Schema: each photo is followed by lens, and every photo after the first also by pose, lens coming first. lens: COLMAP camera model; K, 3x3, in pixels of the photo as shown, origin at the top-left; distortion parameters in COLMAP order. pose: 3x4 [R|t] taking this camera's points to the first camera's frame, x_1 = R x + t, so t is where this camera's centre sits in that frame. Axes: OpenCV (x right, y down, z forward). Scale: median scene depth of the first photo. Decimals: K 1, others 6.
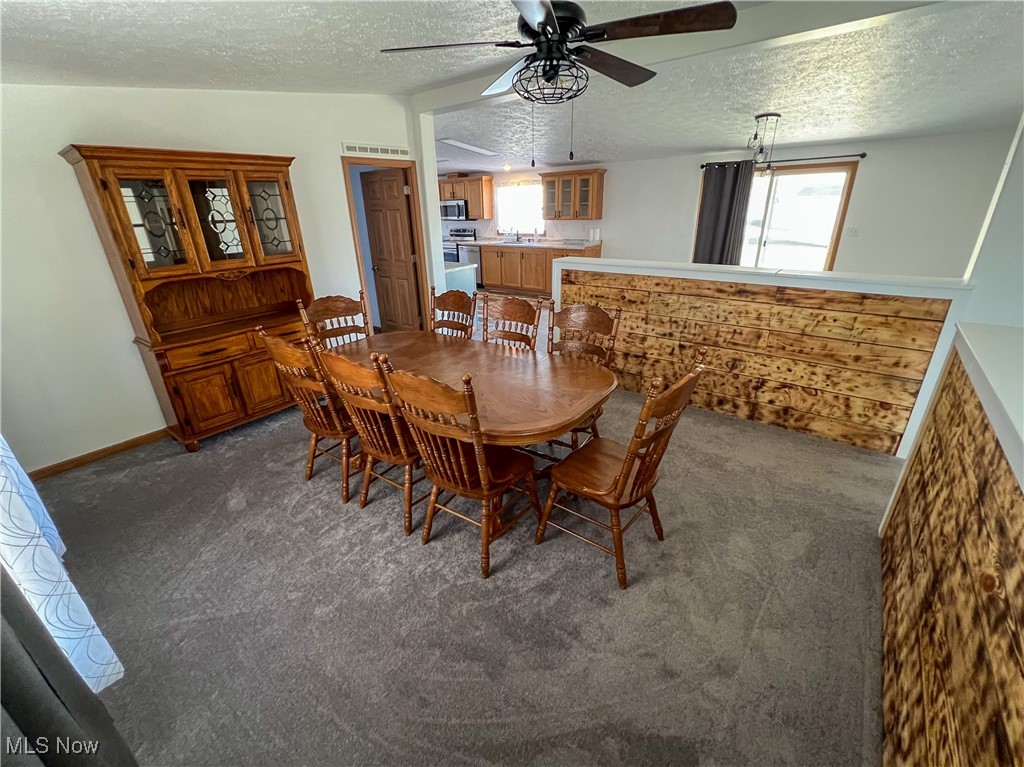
lens RADIAL K [[437.6, 0, 512.0], [0, 437.6, 383.5], [0, 0, 1]] dist [-0.001283, 0.000088]
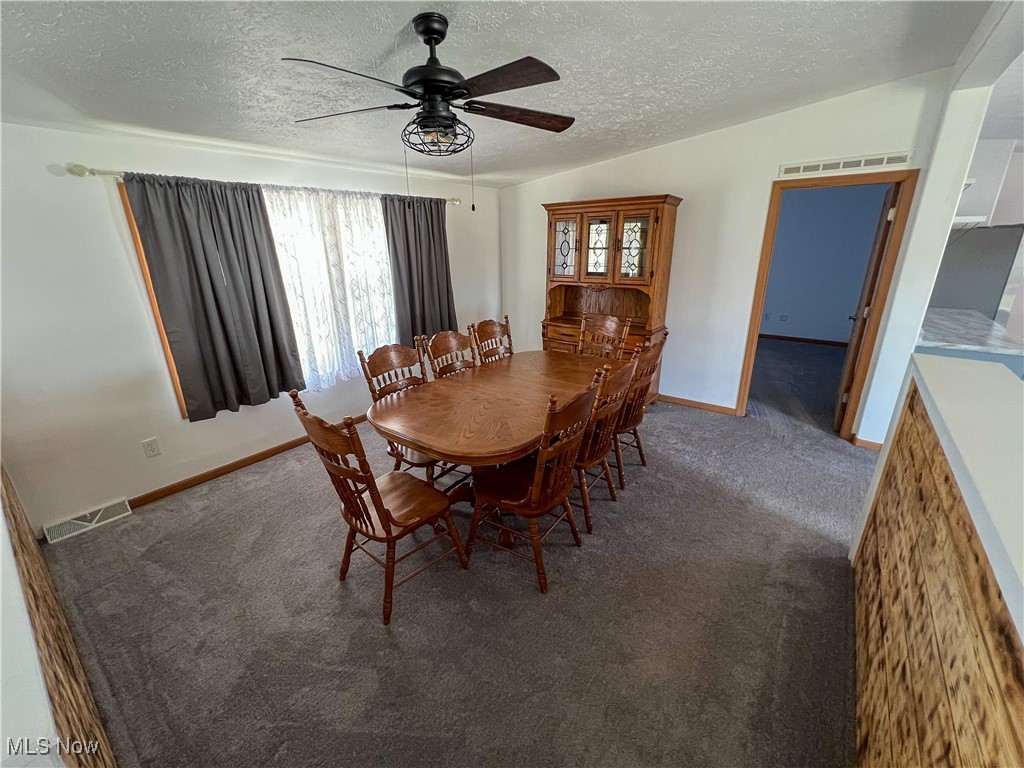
lens RADIAL K [[420.5, 0, 512.0], [0, 420.5, 384.0], [0, 0, 1]] dist [-0.001597, 0.000284]
pose [[0.007127, 0.336566, -0.941633, 0.628856], [-0.371943, 0.874987, 0.309930, -0.266934], [0.928228, 0.348025, 0.131420, 0.631052]]
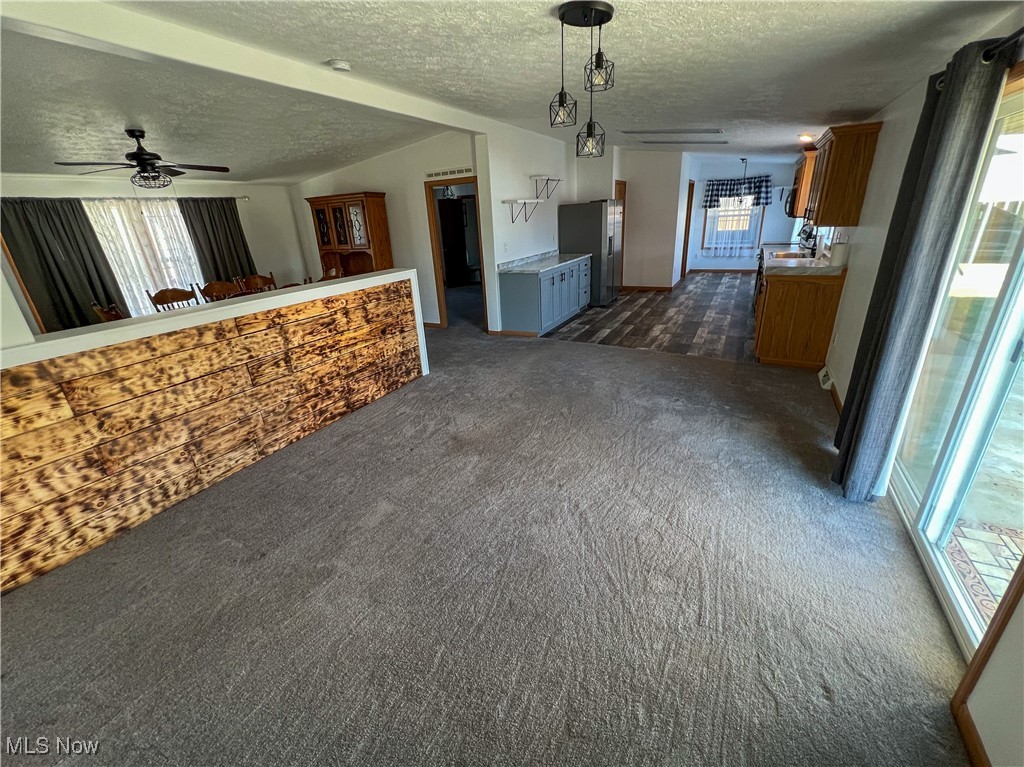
lens RADIAL K [[420.5, 0, 512.0], [0, 420.5, 383.5], [0, 0, 1]] dist [-0.001597, 0.000284]
pose [[0.169336, 0.372588, -0.912416, 1.431340], [-0.330263, 0.893711, 0.303656, -0.512368], [0.928575, 0.249917, 0.274390, 1.231319]]
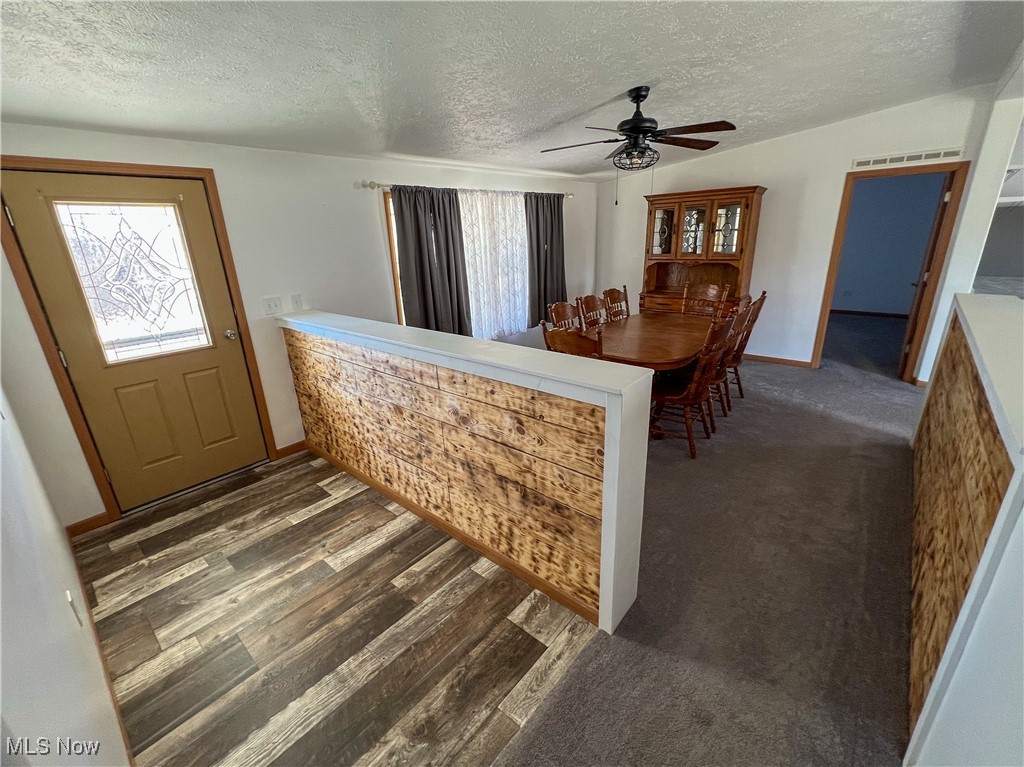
lens RADIAL K [[437.6, 0, 512.0], [0, 437.6, 383.5], [0, 0, 1]] dist [-0.001283, 0.000088]
pose [[-0.055708, 0.343476, -0.937508, 0.998996], [-0.349022, 0.873030, 0.340592, -0.163607], [0.935457, 0.346184, 0.071246, 0.375983]]
